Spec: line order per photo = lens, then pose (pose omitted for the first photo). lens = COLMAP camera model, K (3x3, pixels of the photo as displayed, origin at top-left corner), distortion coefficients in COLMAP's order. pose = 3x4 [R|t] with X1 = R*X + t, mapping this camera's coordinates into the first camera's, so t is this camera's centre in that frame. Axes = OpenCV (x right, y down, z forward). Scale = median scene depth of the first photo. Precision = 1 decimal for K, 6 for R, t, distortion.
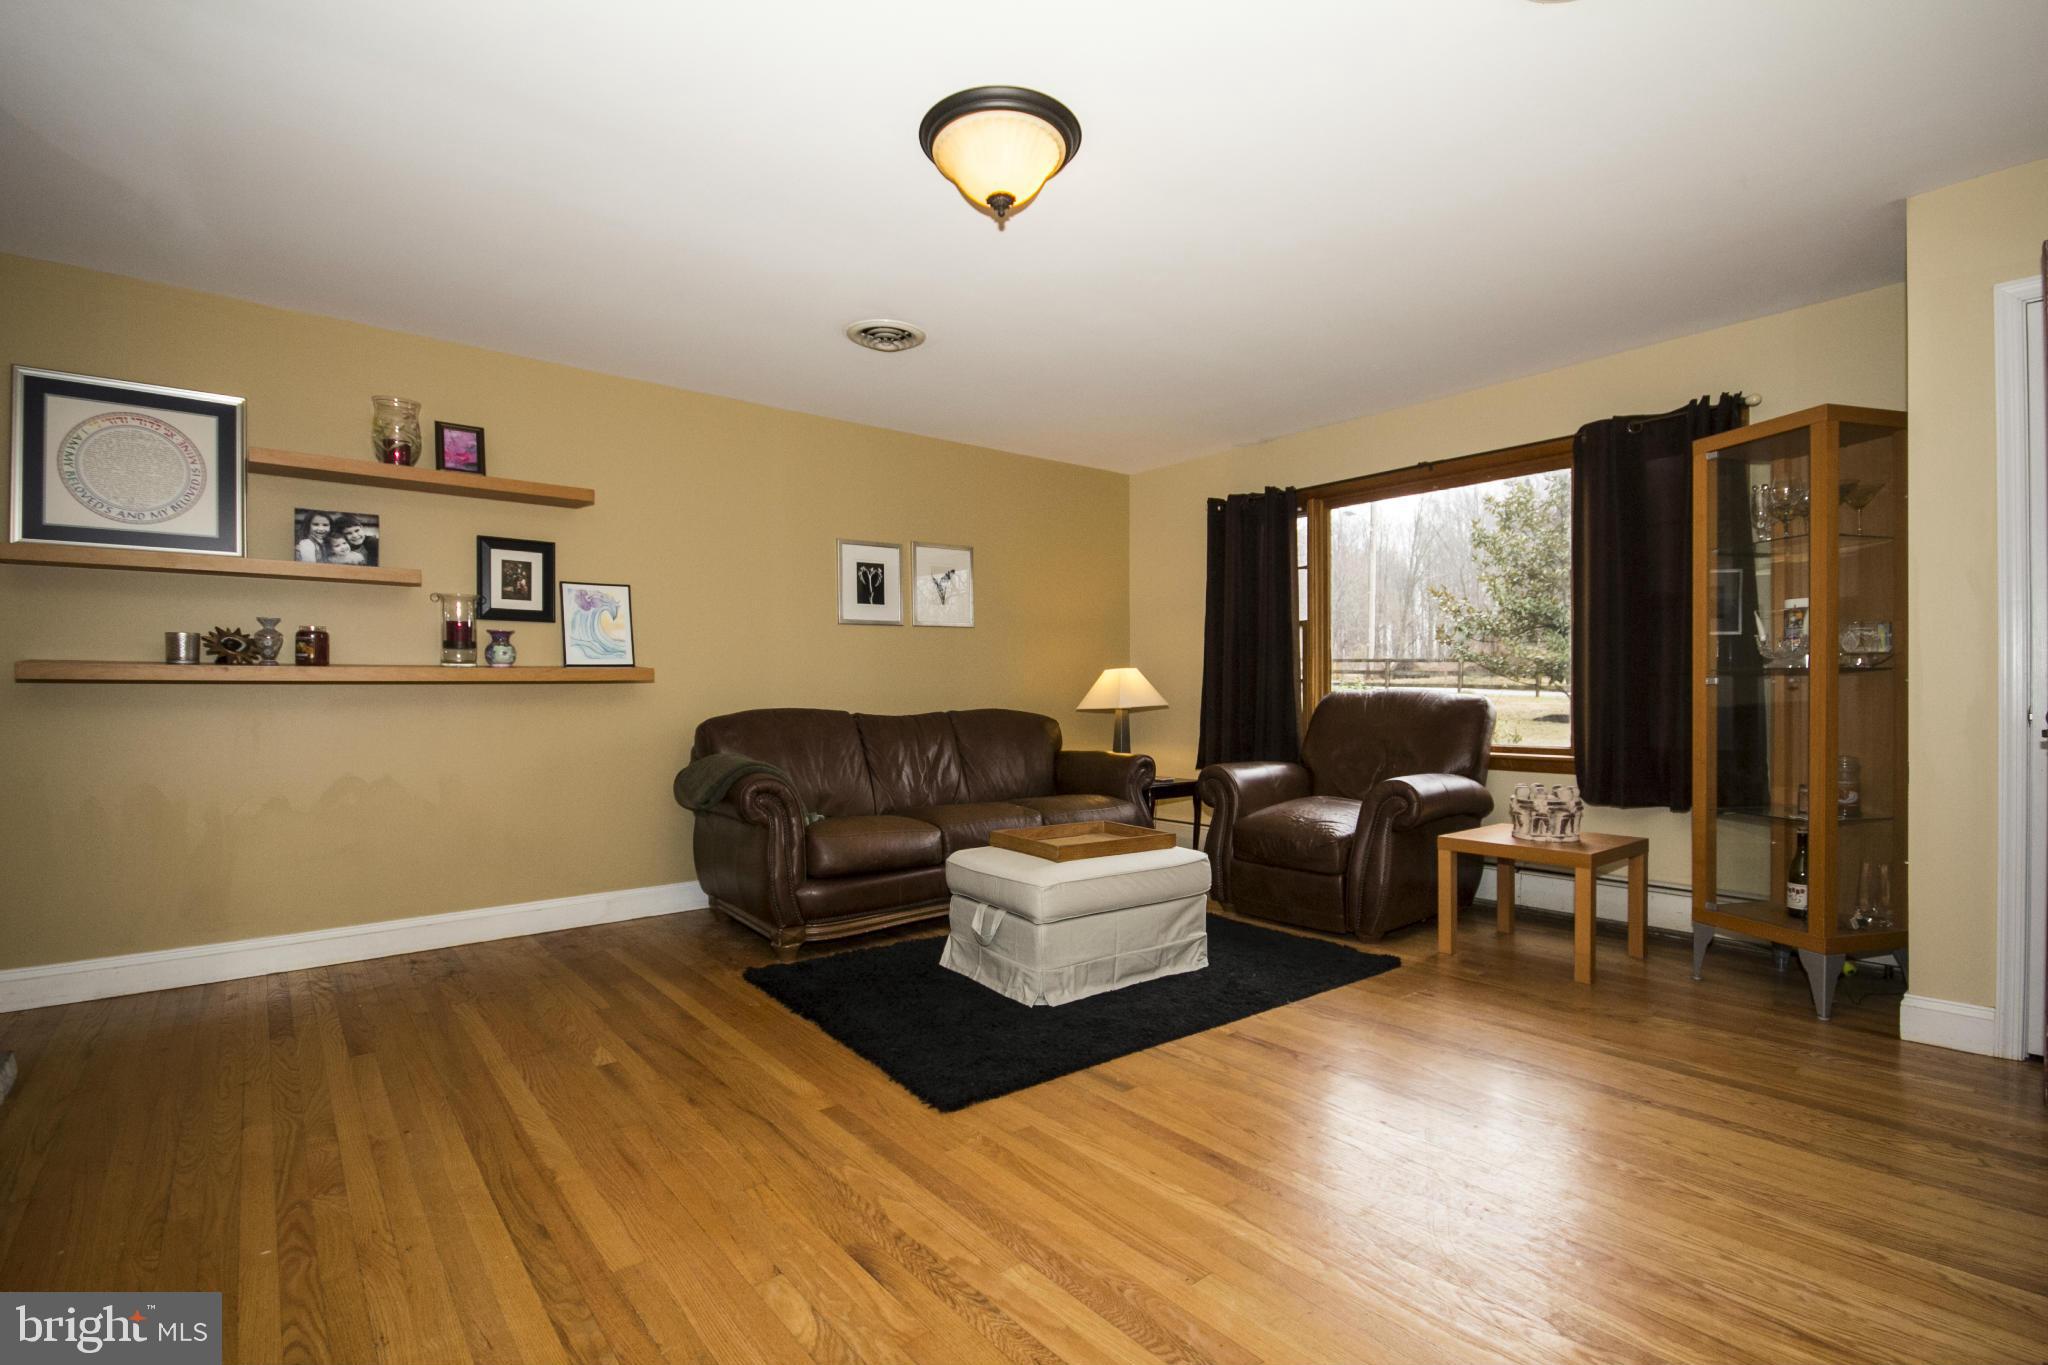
lens RADIAL K [[973.0, 0, 1022.8], [0, 973.0, 691.0], [0, 0, 1]] dist [-0.002794, 0.000051]
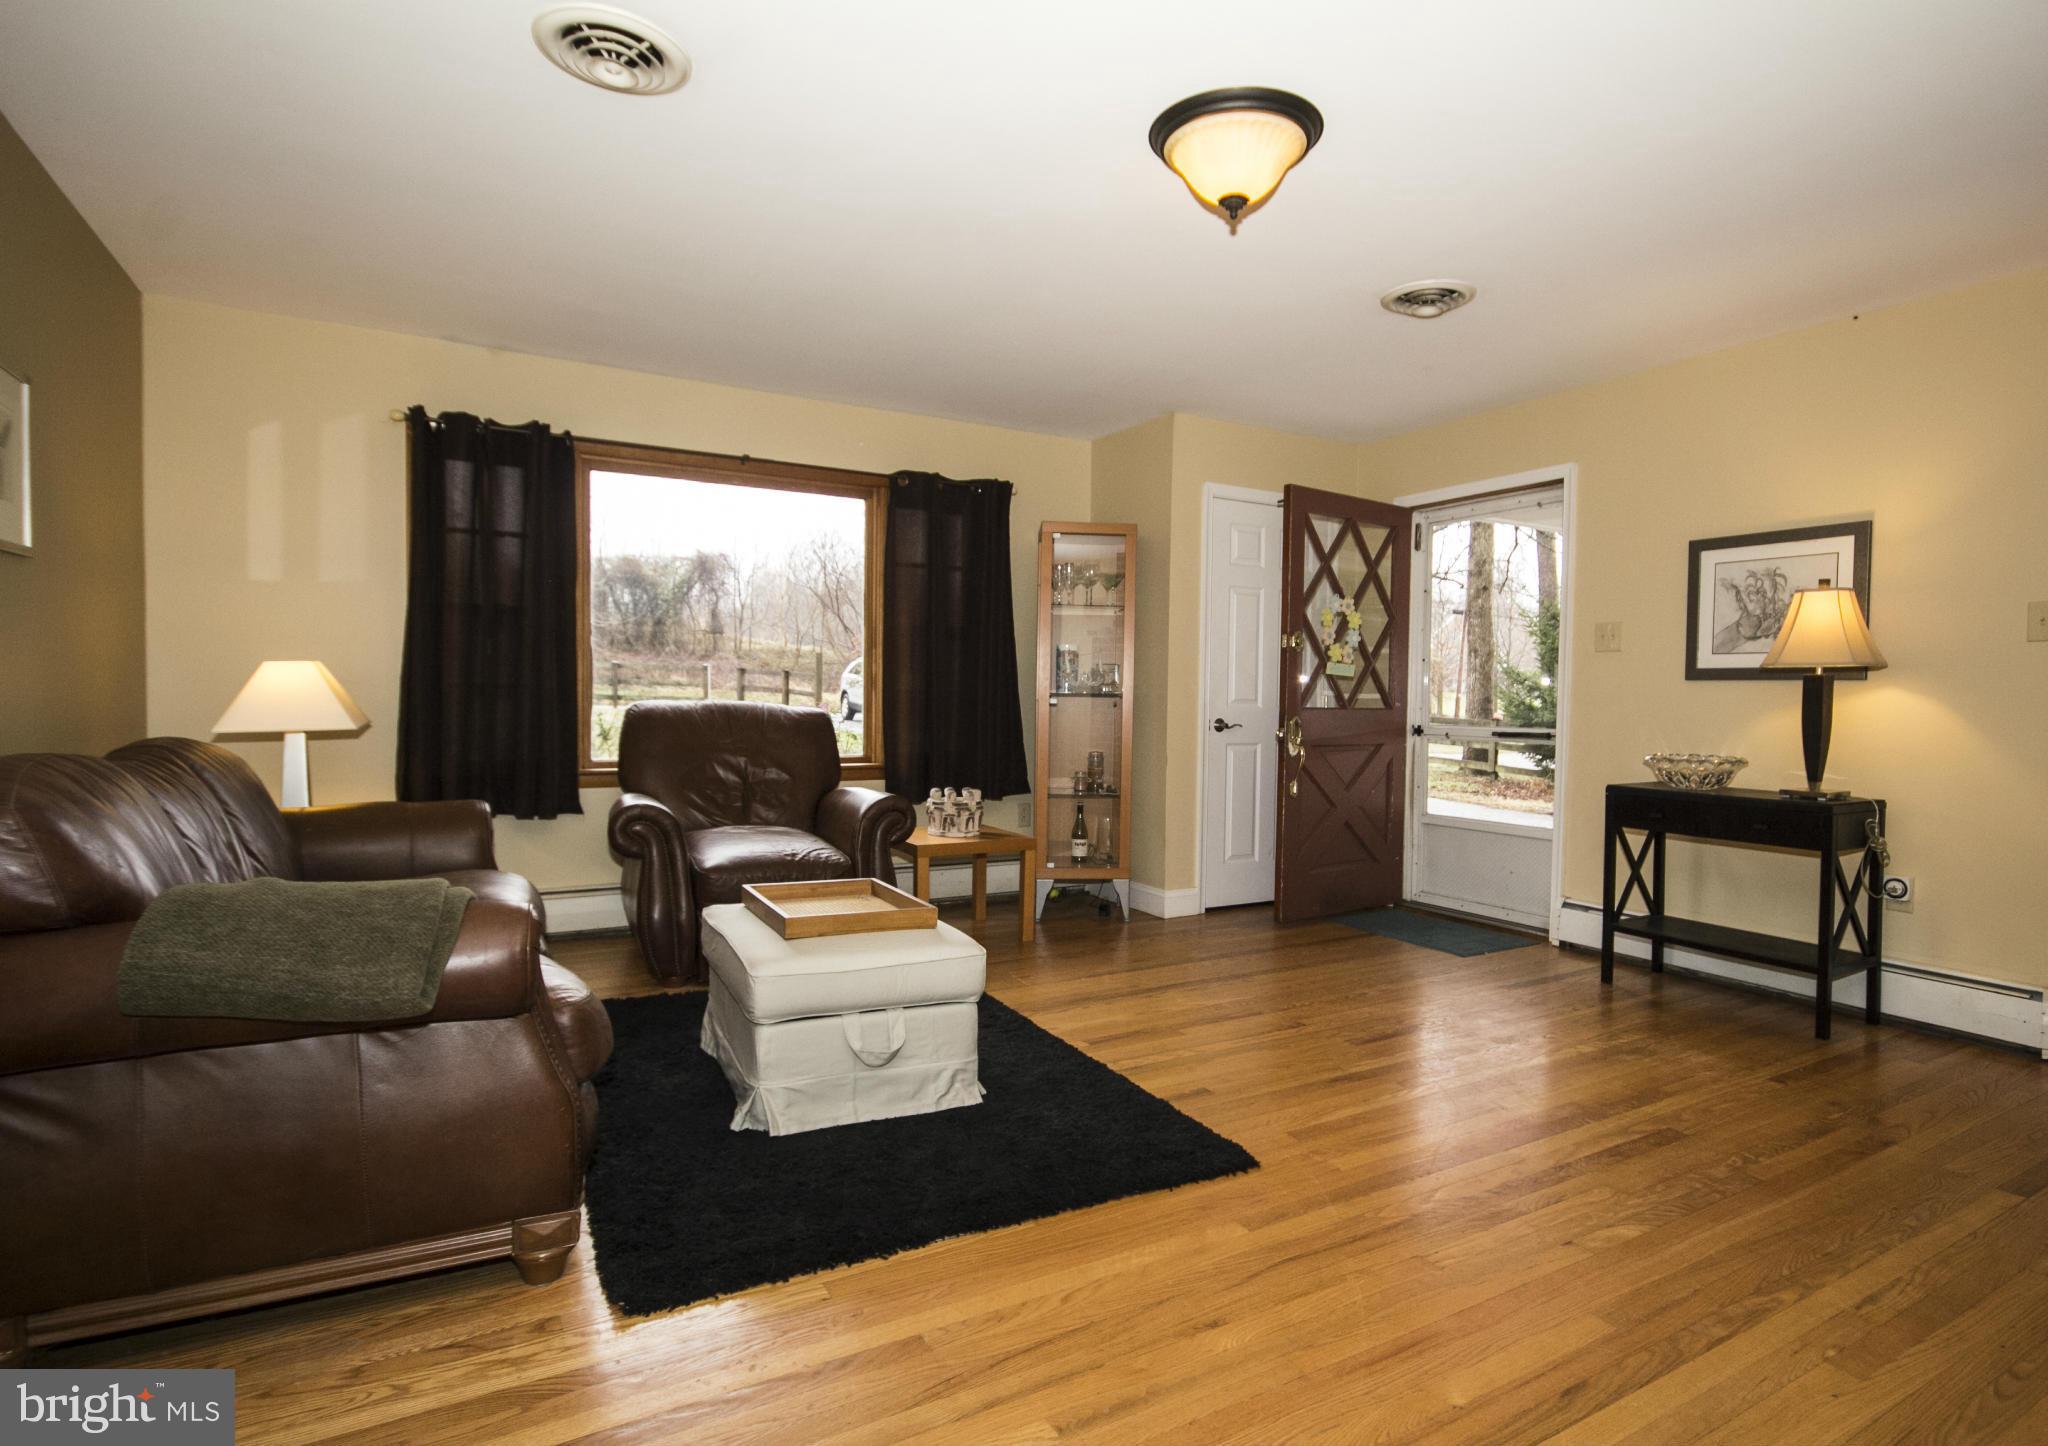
lens RADIAL K [[1099.8, 0, 1121.4], [0, 1099.8, 734.9], [0, 0, 1]] dist [-0.039374, 0.000087]
pose [[0.106208, -0.027350, 0.993968, -0.791213], [-0.016034, 0.999445, 0.029213, -0.008525], [-0.994215, -0.019040, 0.105710, 0.718812]]
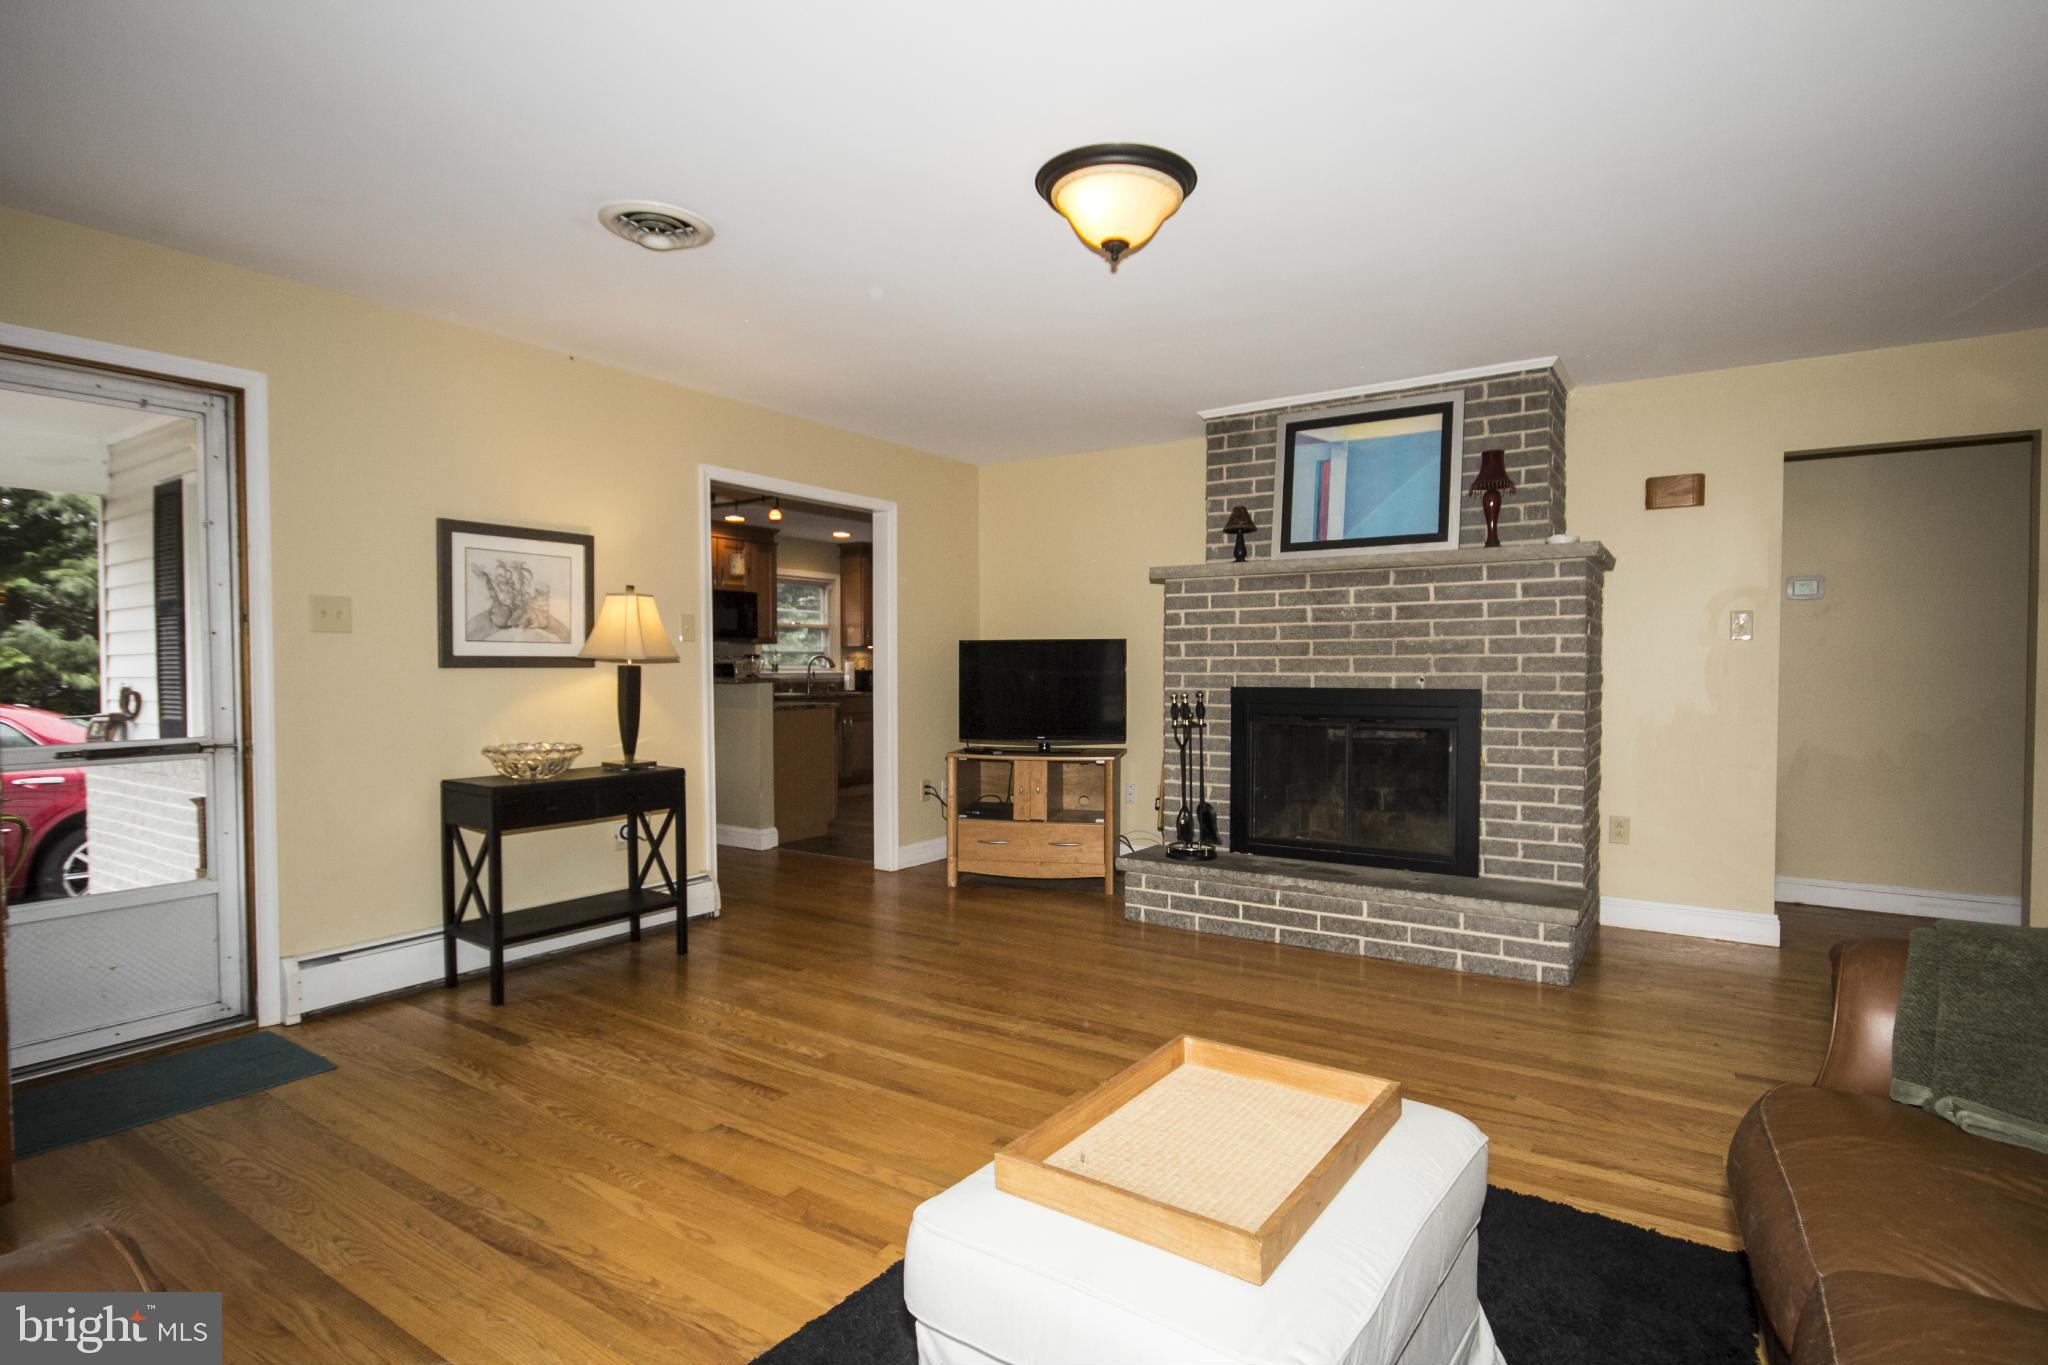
lens RADIAL K [[973.0, 0, 1022.8], [0, 973.0, 691.0], [0, 0, 1]] dist [-0.002794, 0.000051]
pose [[-0.953680, 0.009277, -0.300679, 0.276862], [0.002316, 0.999721, 0.023500, -0.044182], [0.300813, 0.021715, -0.953436, 1.411558]]
